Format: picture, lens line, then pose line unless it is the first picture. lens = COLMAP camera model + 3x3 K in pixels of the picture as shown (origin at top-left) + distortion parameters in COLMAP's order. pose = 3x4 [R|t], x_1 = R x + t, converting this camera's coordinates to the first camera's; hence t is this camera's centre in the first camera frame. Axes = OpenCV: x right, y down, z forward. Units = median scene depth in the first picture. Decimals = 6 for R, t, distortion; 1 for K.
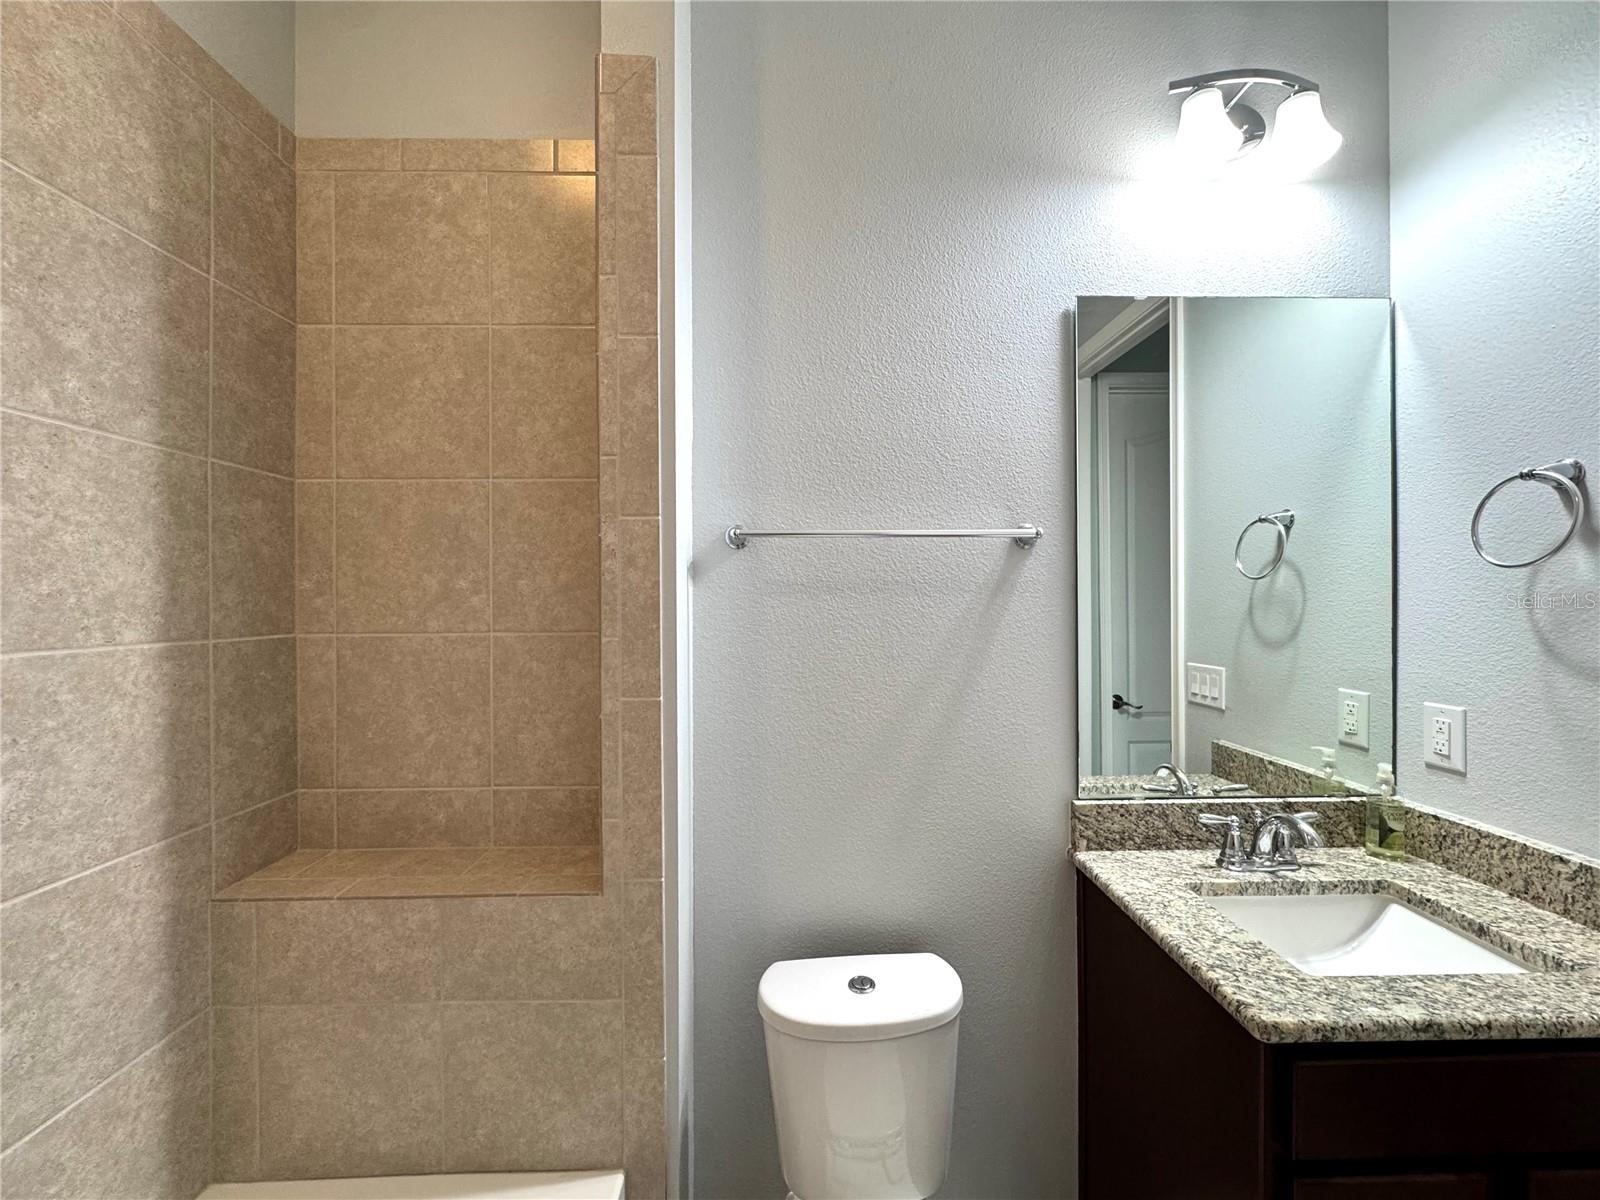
lens RADIAL K [[640.8, 0, 798.9], [0, 640.8, 598.8], [0, 0, 1]] dist [-0.003763, 0.000482]
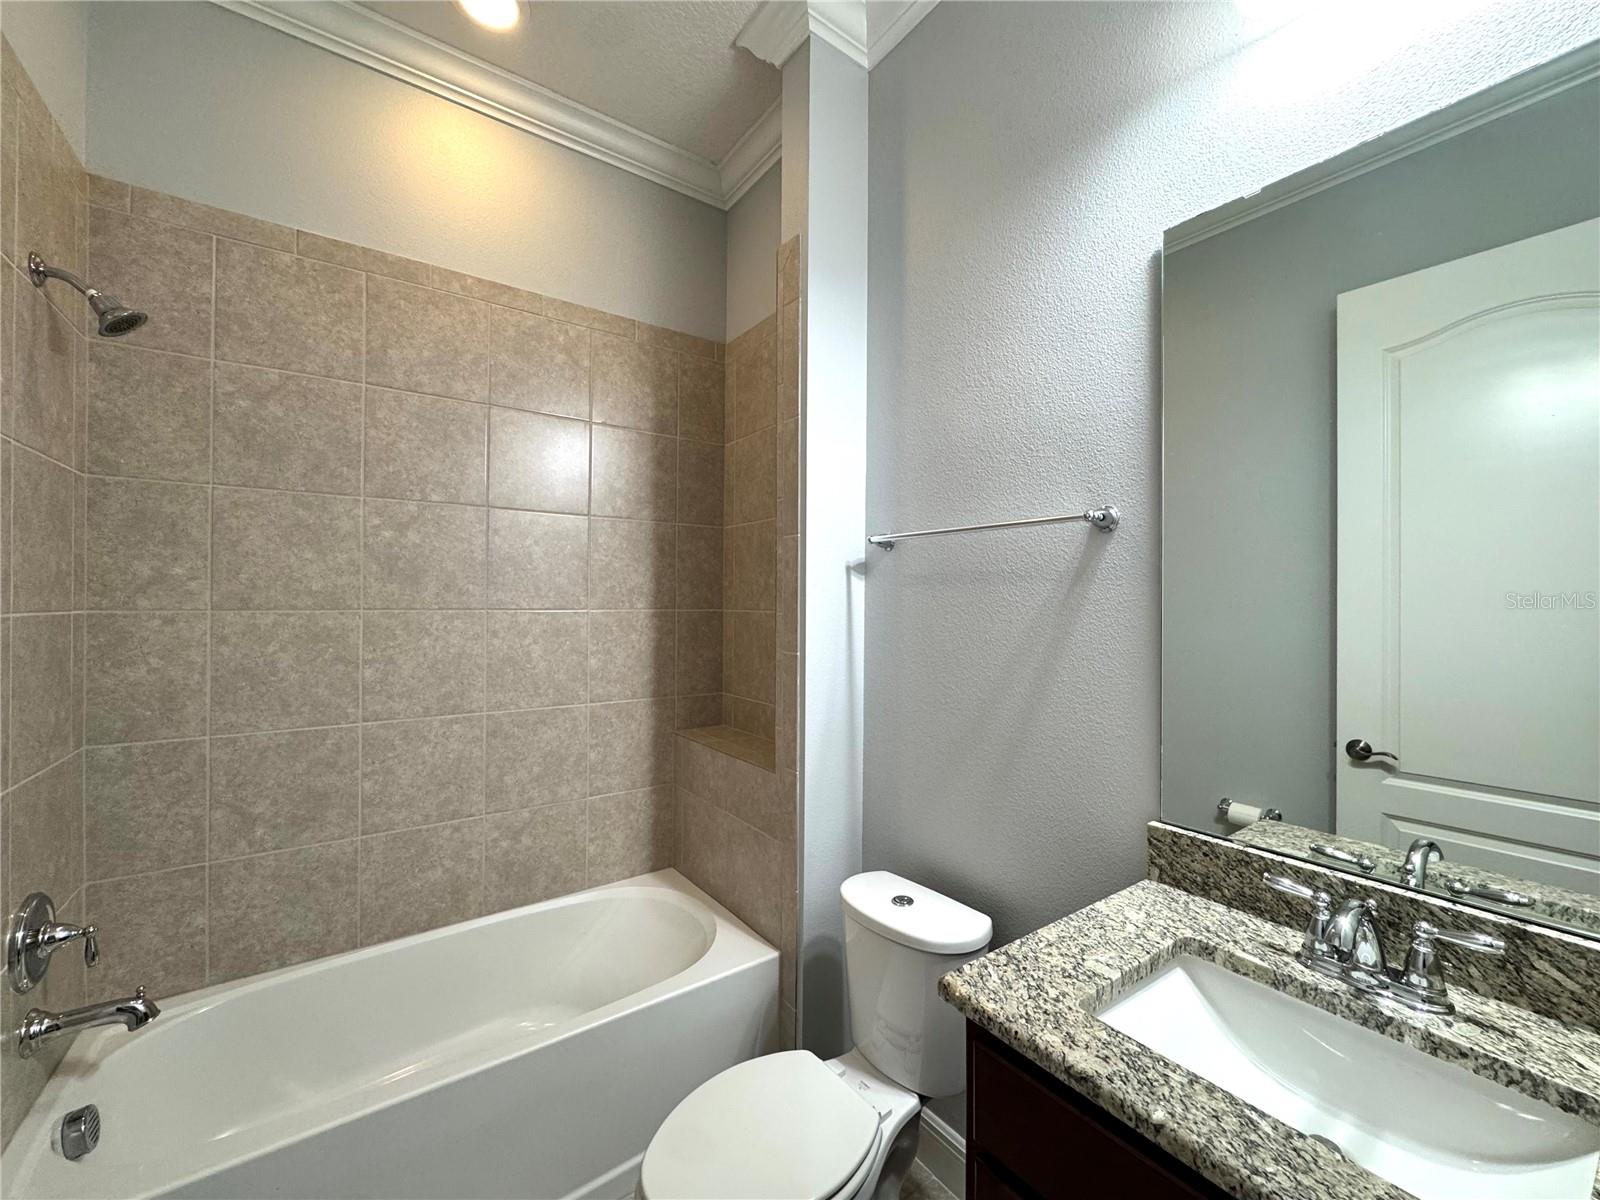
lens RADIAL K [[640.8, 0, 798.9], [0, 640.8, 598.8], [0, 0, 1]] dist [-0.003763, 0.000482]
pose [[0.563286, 0.005053, -0.826246, 1.000896], [-0.008012, 0.999968, 0.000653, 0.023016], [0.826223, 0.006252, 0.563309, 0.138937]]
